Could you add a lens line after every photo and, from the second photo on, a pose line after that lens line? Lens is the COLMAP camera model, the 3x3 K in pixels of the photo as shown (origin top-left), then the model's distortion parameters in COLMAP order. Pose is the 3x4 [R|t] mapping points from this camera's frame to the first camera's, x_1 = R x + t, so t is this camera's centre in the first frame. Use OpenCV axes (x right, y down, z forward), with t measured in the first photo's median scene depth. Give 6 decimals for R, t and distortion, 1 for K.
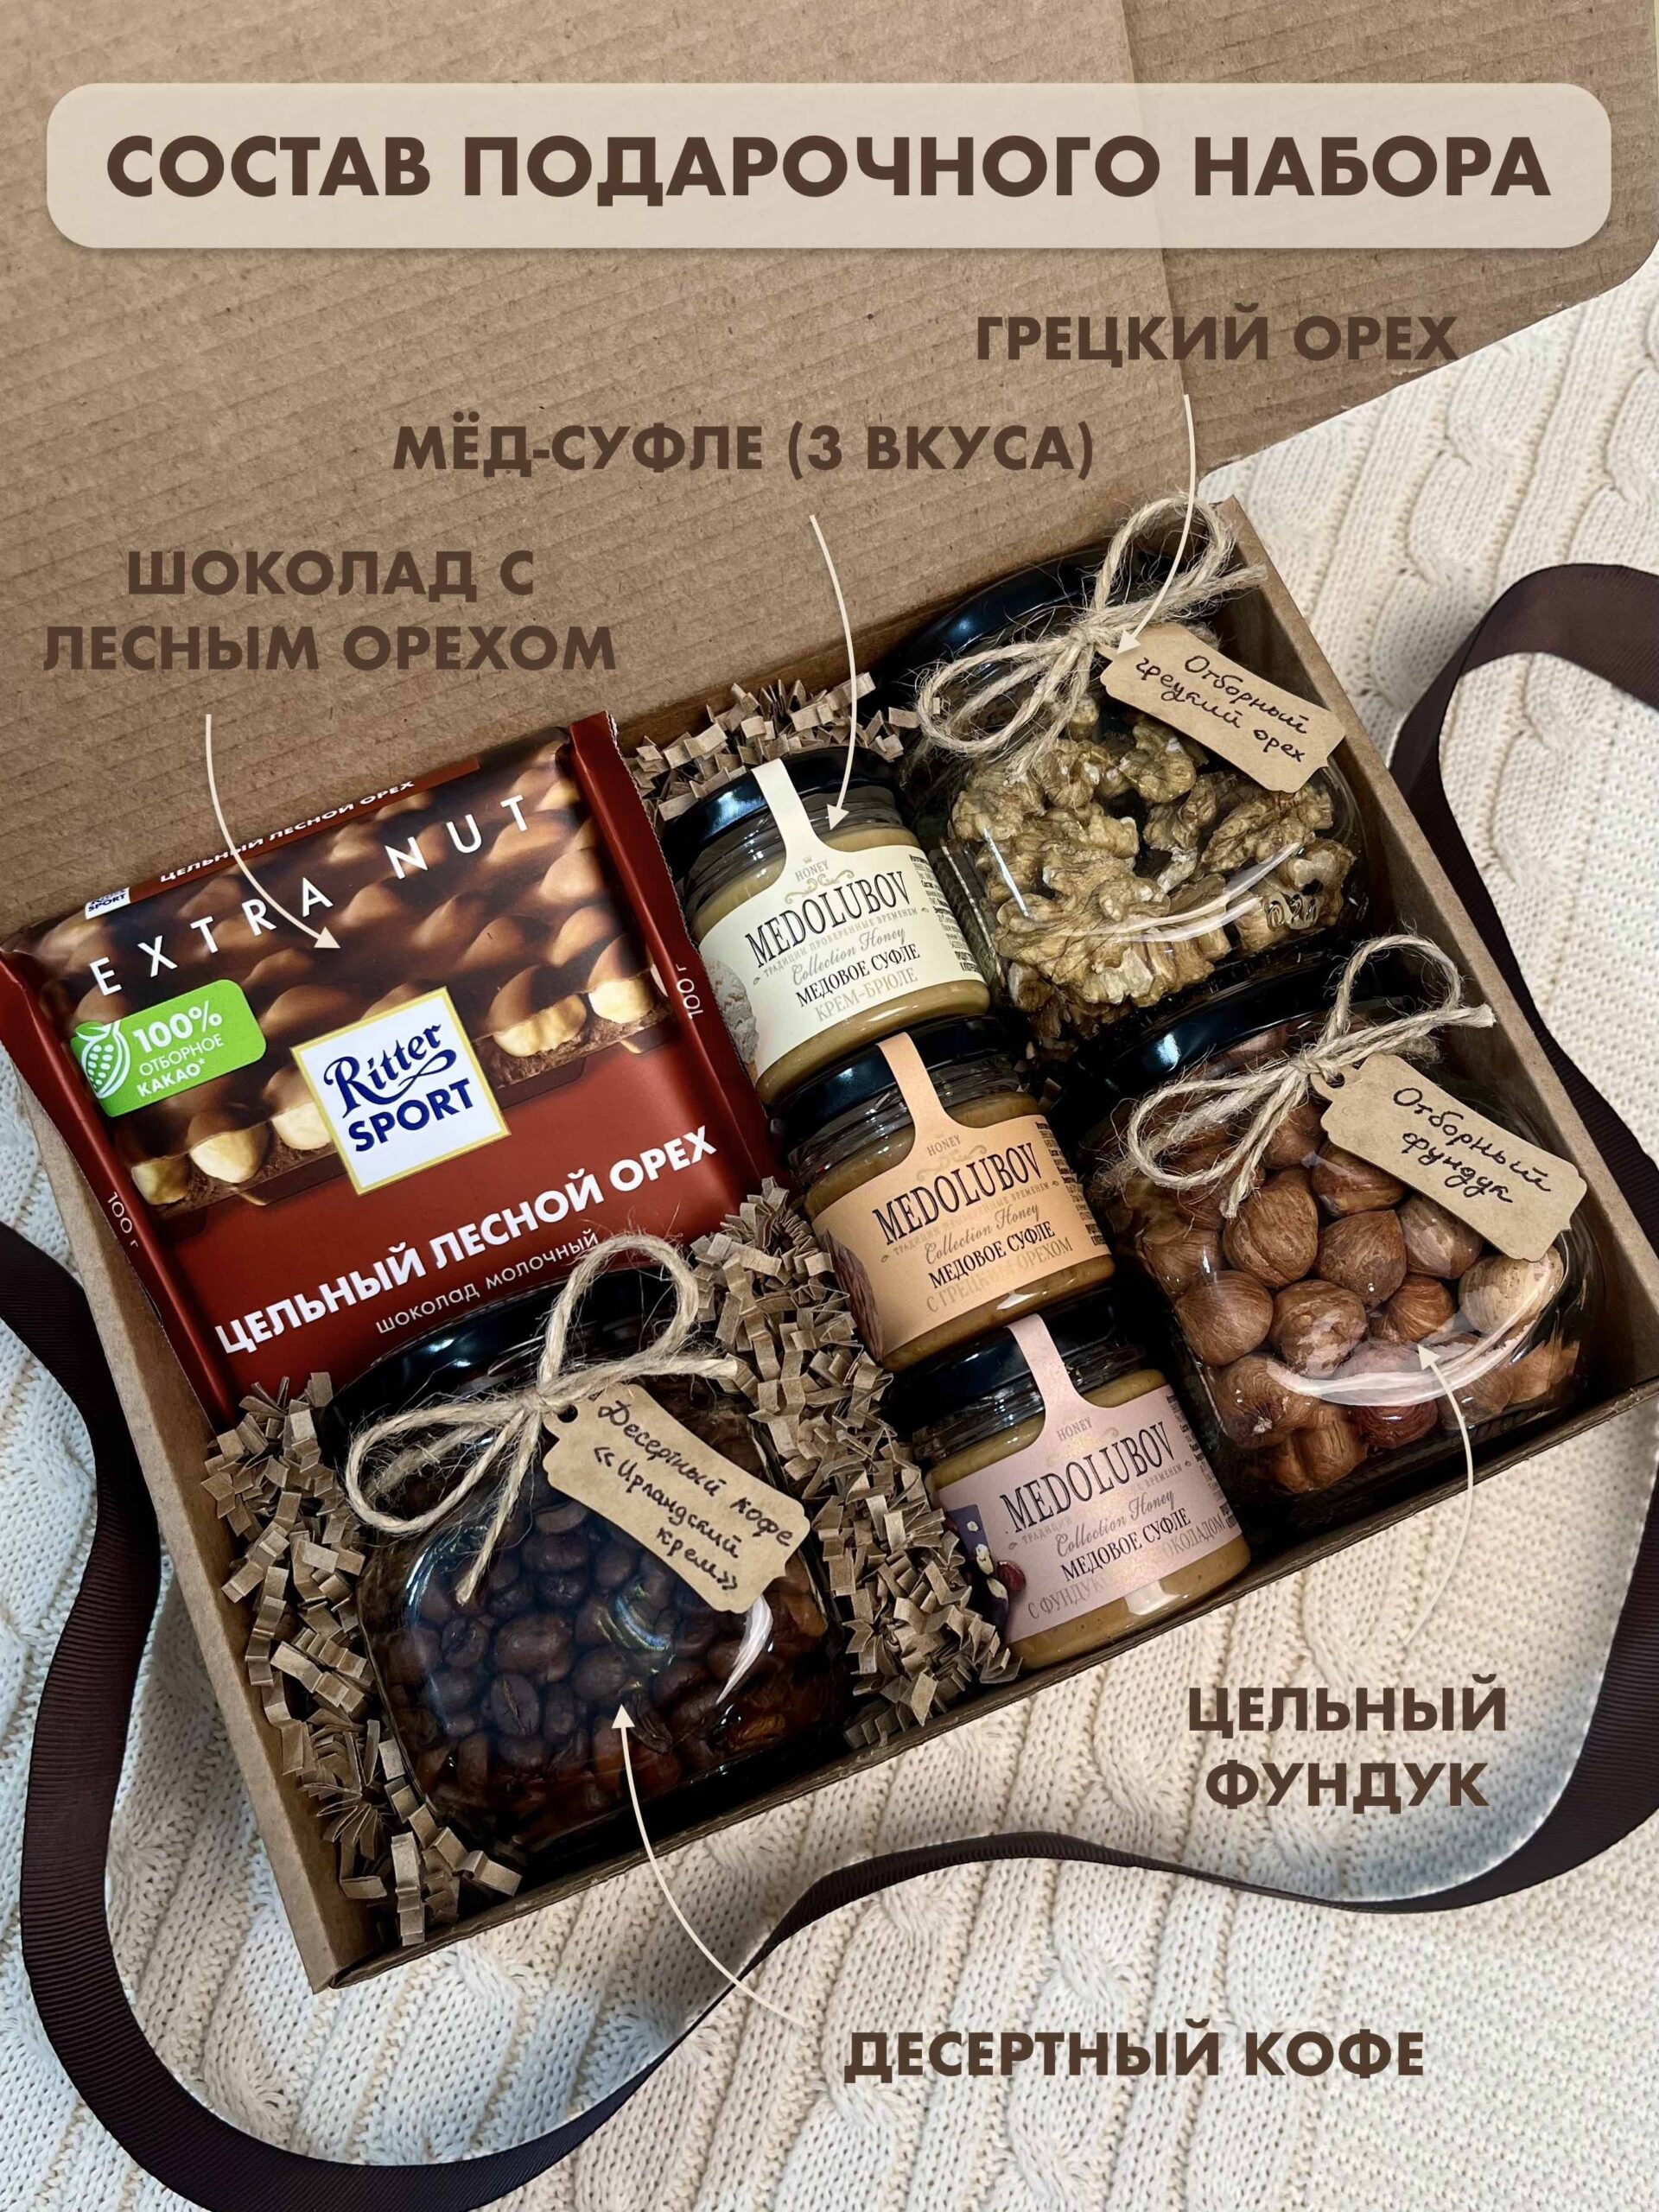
lens RADIAL K [[1875.5, 0, 851.6], [0, 1875.5, 1108.3], [0, 0, 1]] dist [0.075860, -0.341243]
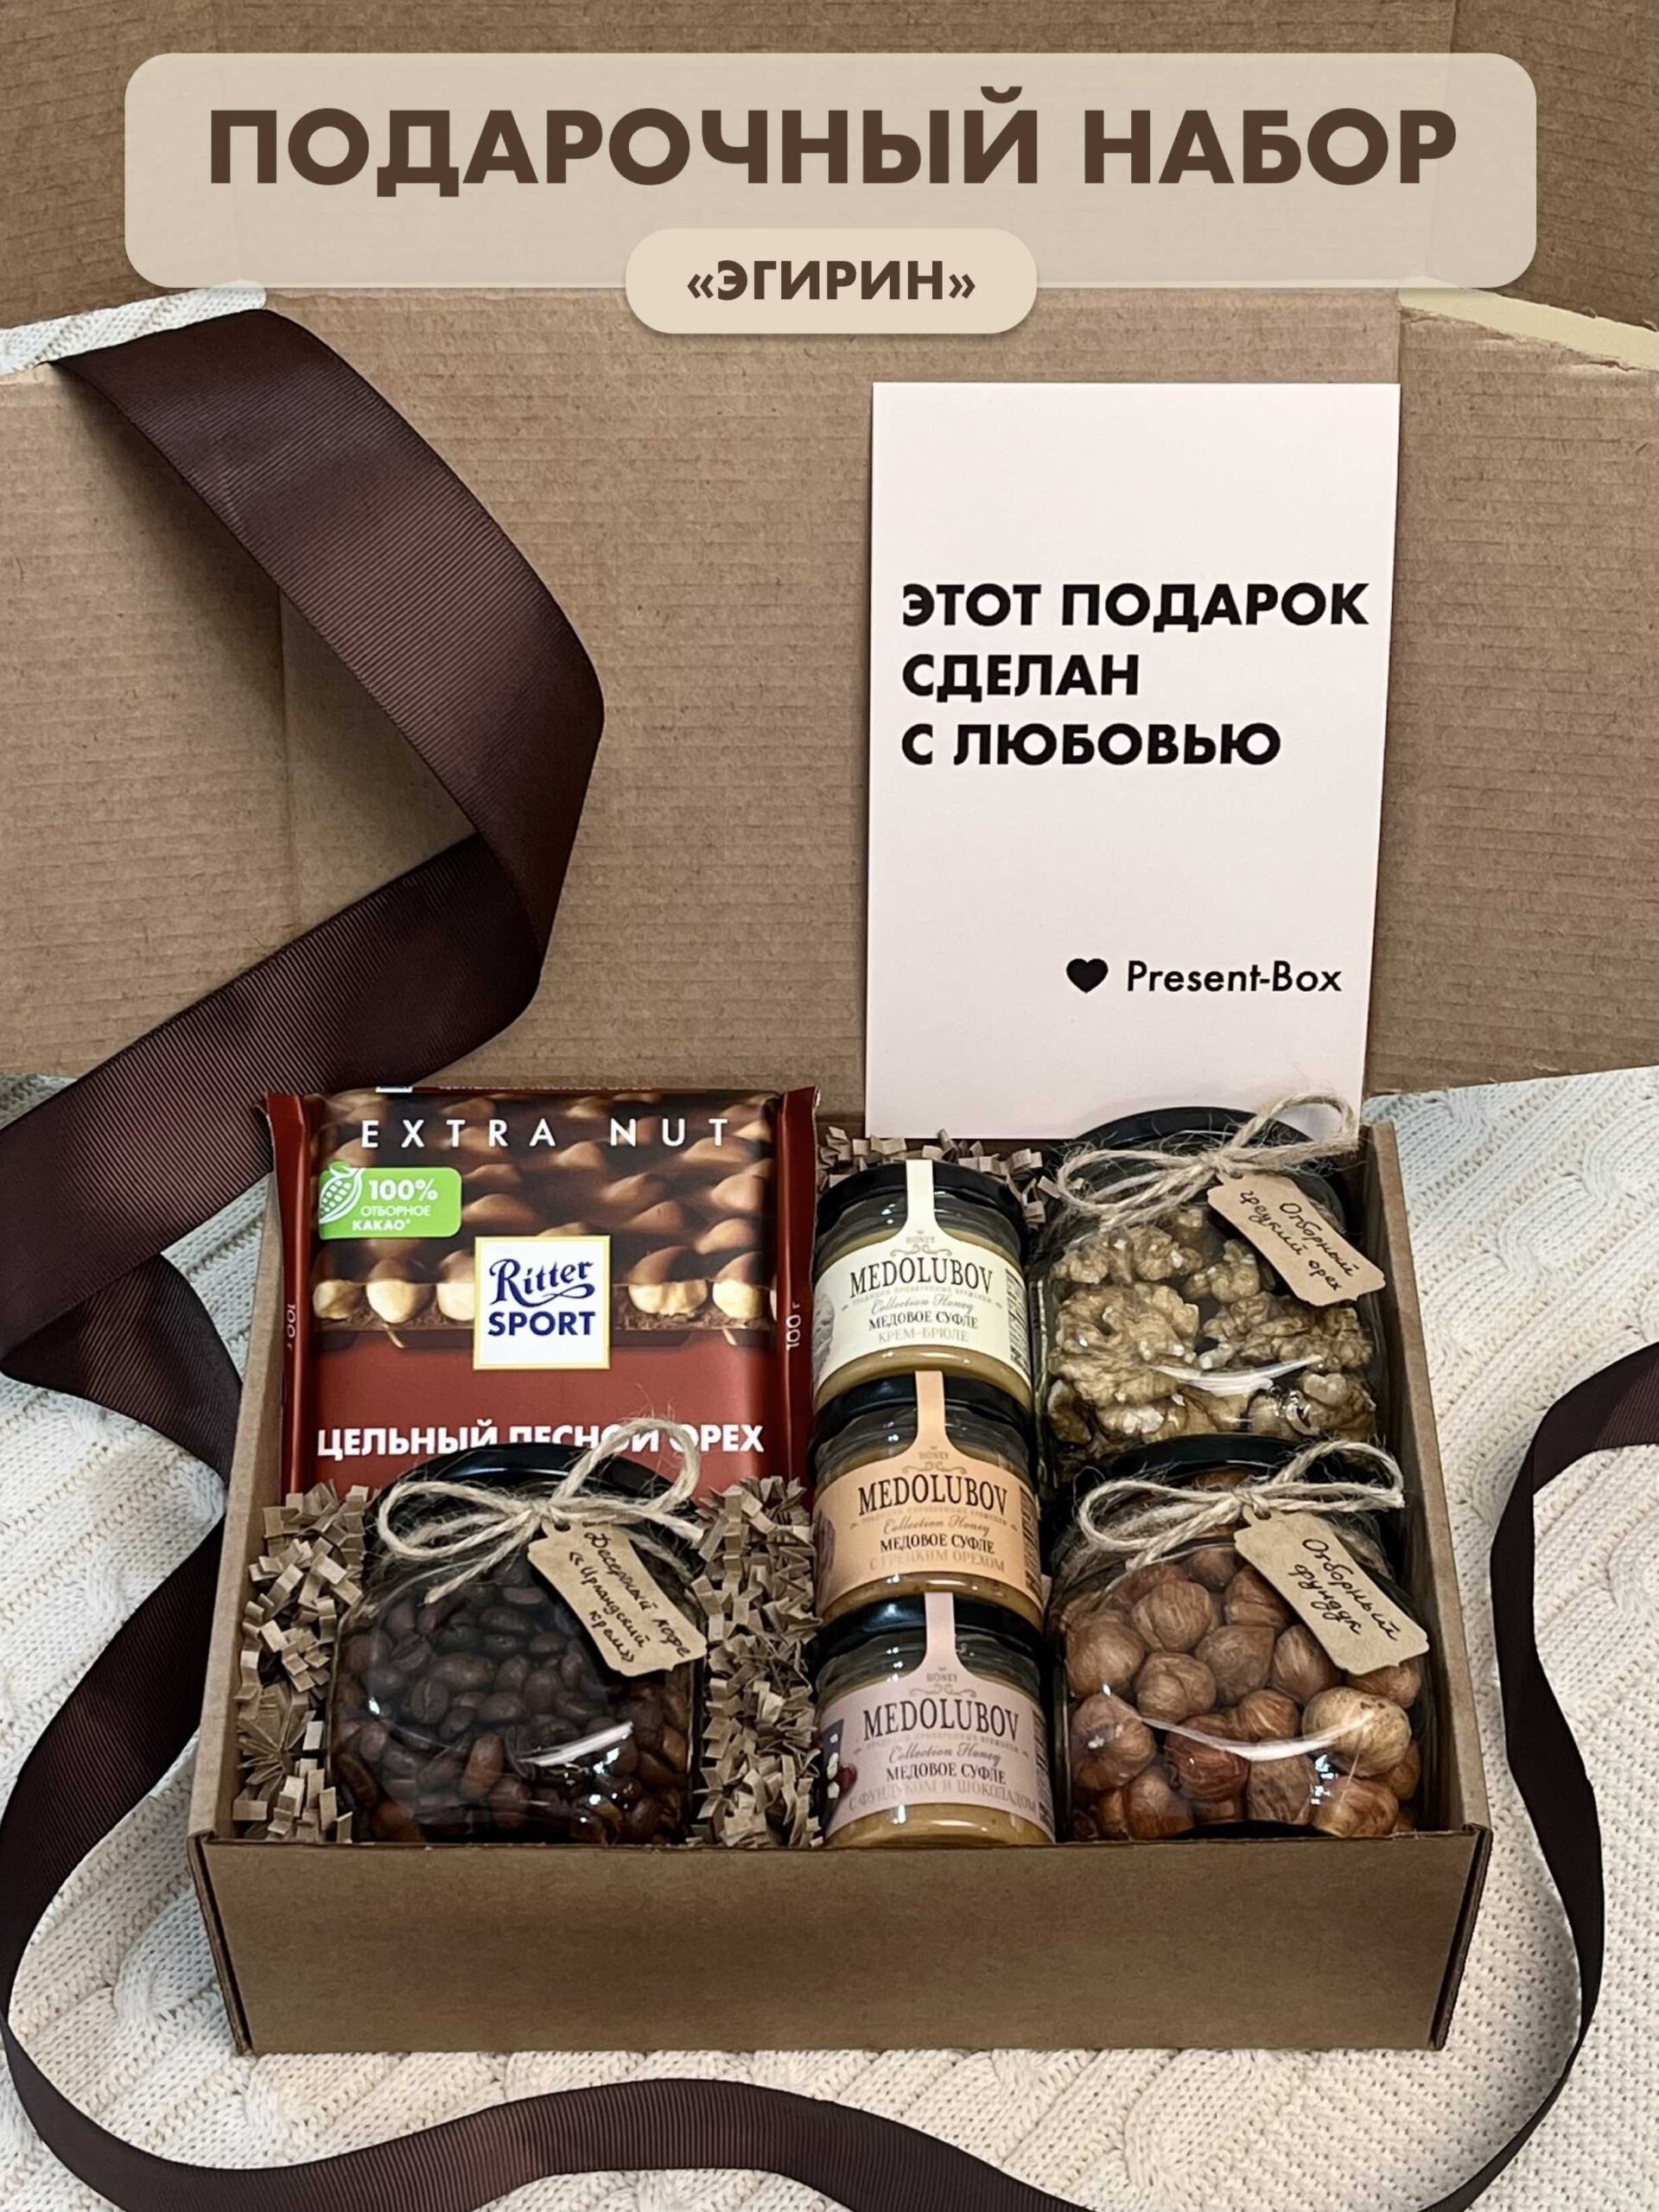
lens RADIAL K [[3639.6, 0, 828.7], [0, 3639.6, 1274.1], [0, 0, 1]] dist [0.027717, 0.280782]
pose [[0.920477, 0.305666, -0.243497, 0.499549], [-0.377812, 0.855318, -0.354526, 0.742681], [0.099901, 0.418329, 0.902785, -1.112249]]
